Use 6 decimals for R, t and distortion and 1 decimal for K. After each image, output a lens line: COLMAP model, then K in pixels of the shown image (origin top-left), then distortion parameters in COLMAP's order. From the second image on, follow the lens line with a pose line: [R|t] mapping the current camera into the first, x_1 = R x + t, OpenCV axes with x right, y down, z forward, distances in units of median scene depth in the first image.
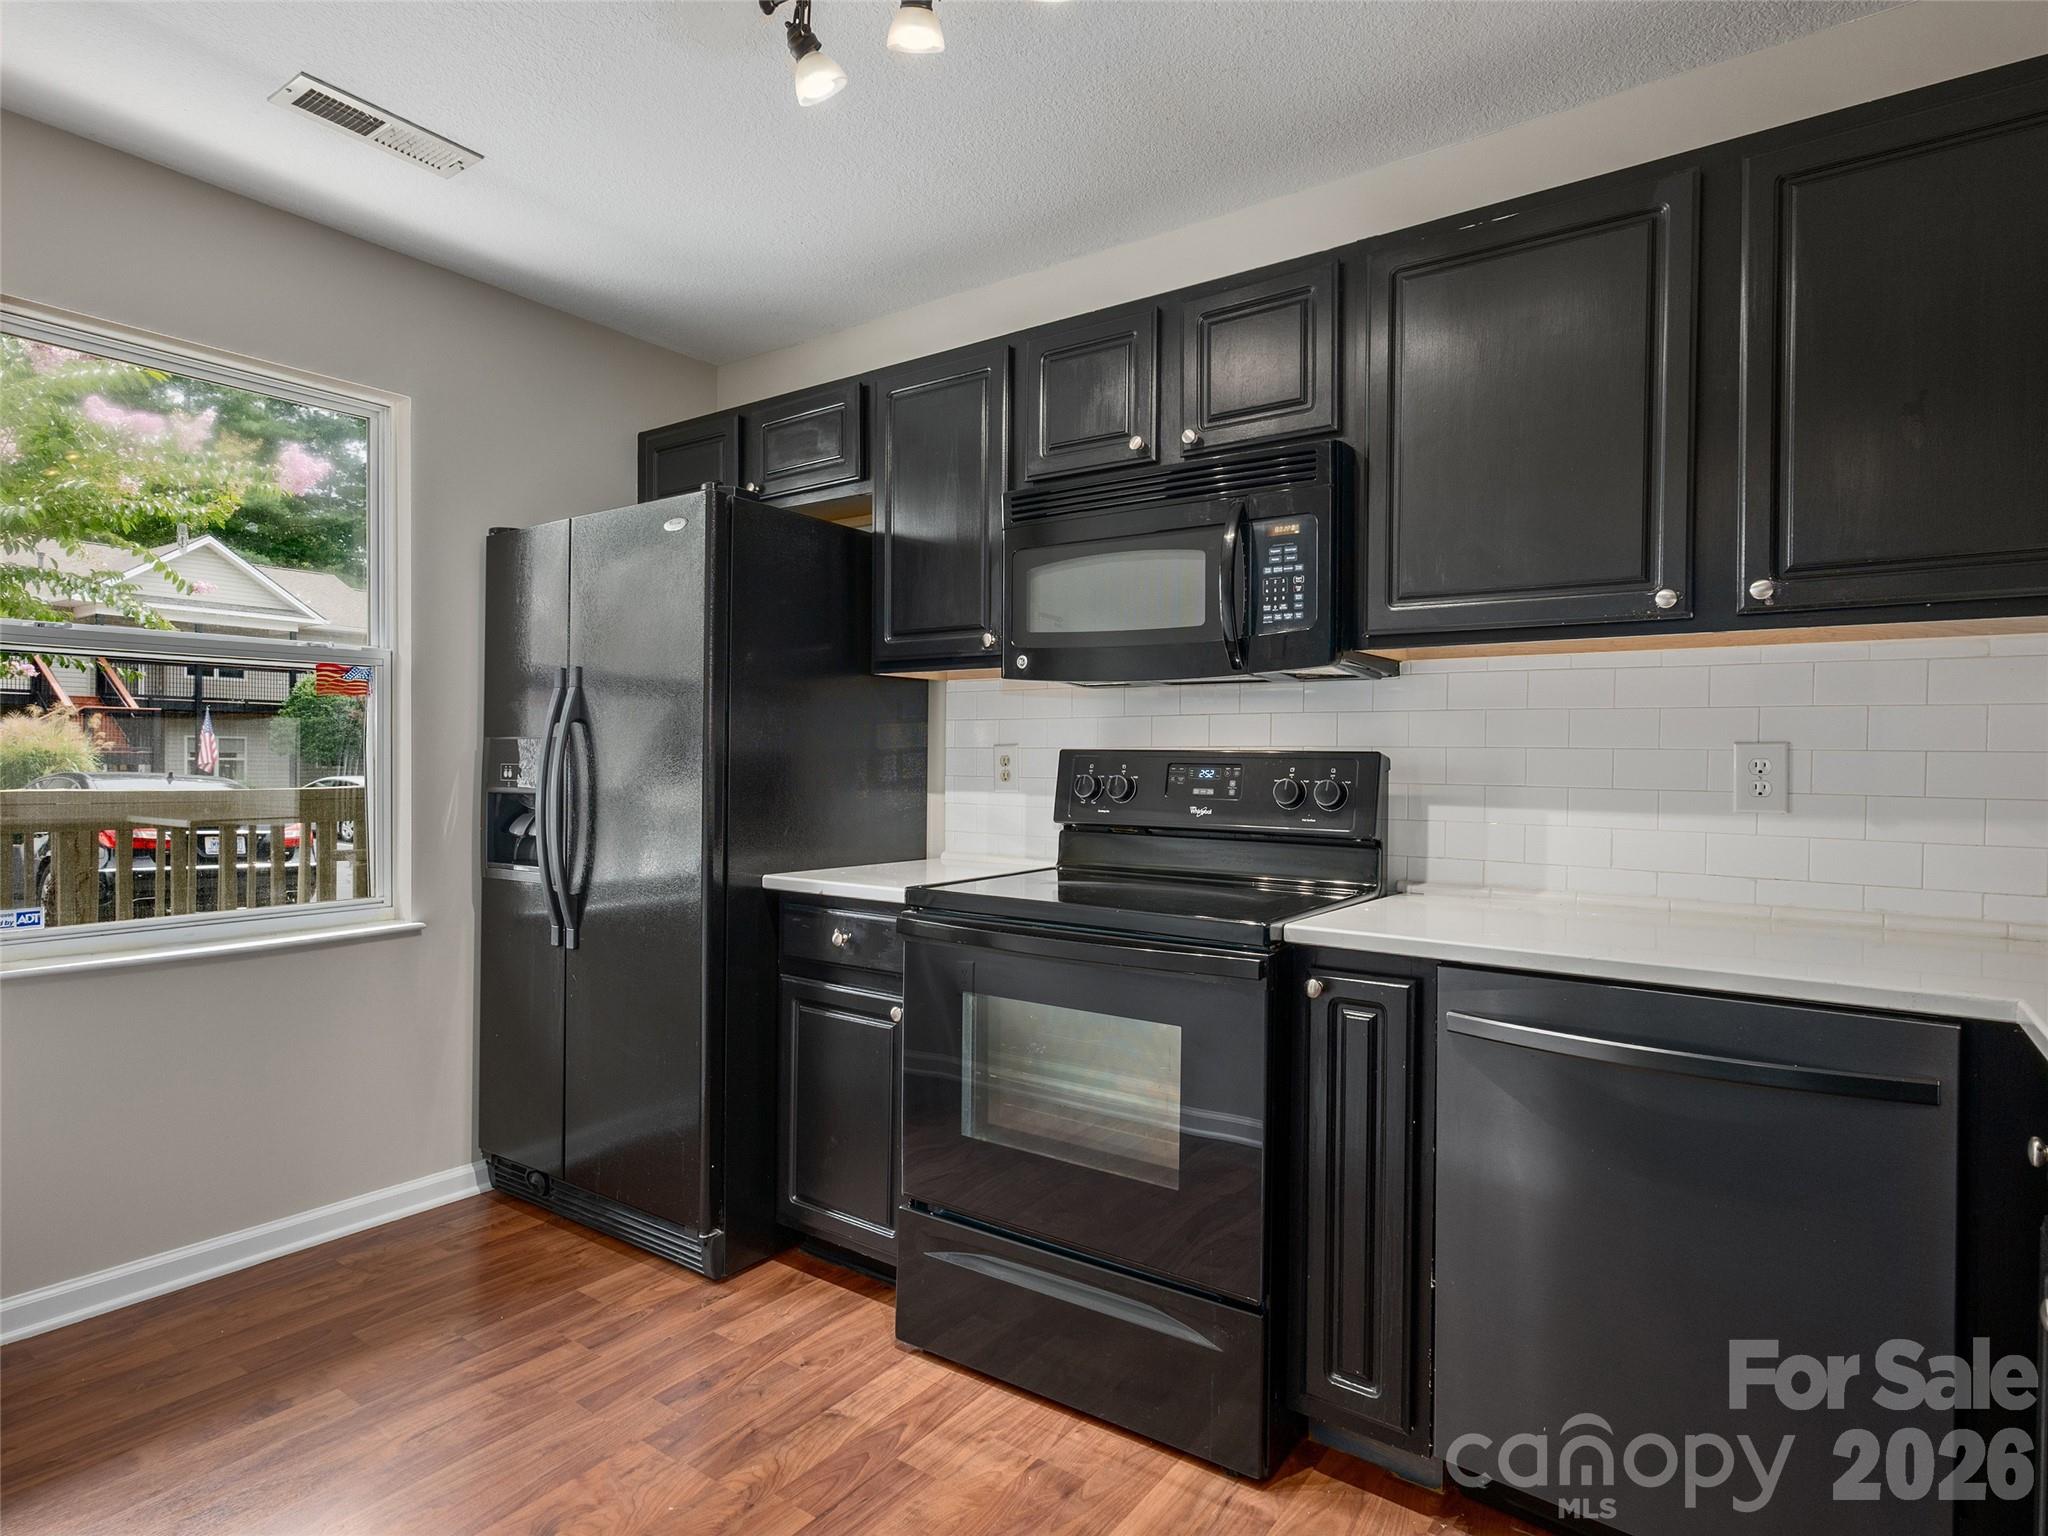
lens RADIAL K [[1126.6, 0, 1022.0], [0, 1126.6, 767.5], [0, 0, 1]] dist [0.007325, 0.001135]
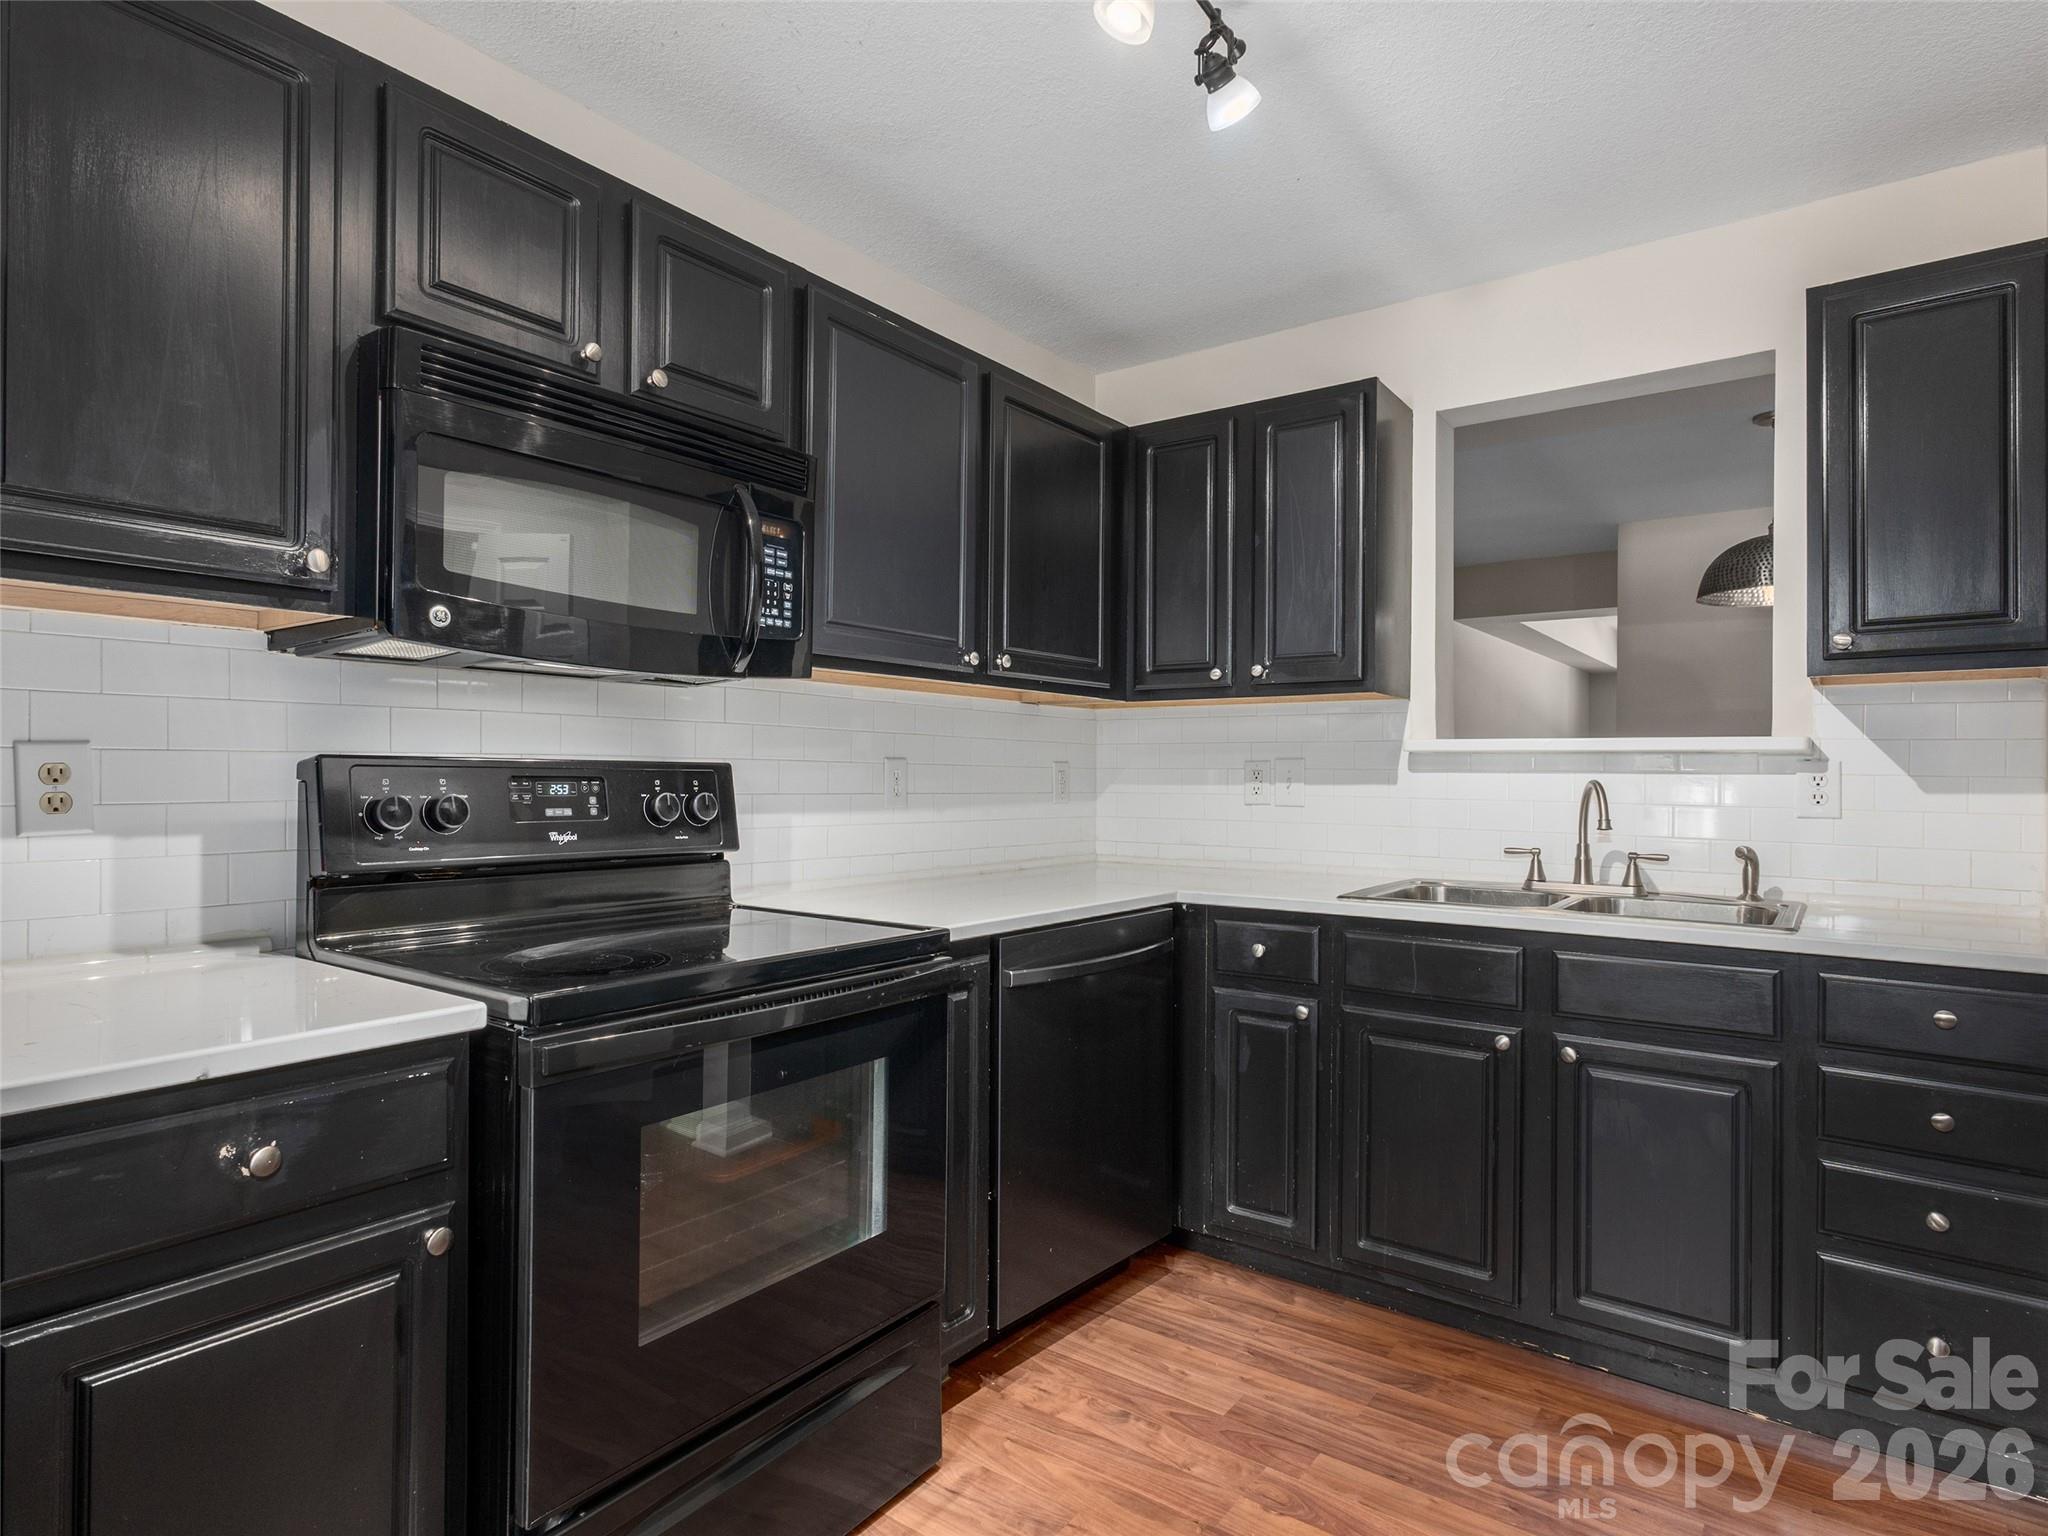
lens RADIAL K [[1126.6, 0, 1021.5], [0, 1126.6, 765.8], [0, 0, 1]] dist [0.007325, 0.001135]
pose [[0.023331, -0.001819, 0.999726, -0.670335], [0.001138, 0.999998, 0.001793, -0.012993], [-0.999727, 0.001095, 0.023333, 0.719581]]
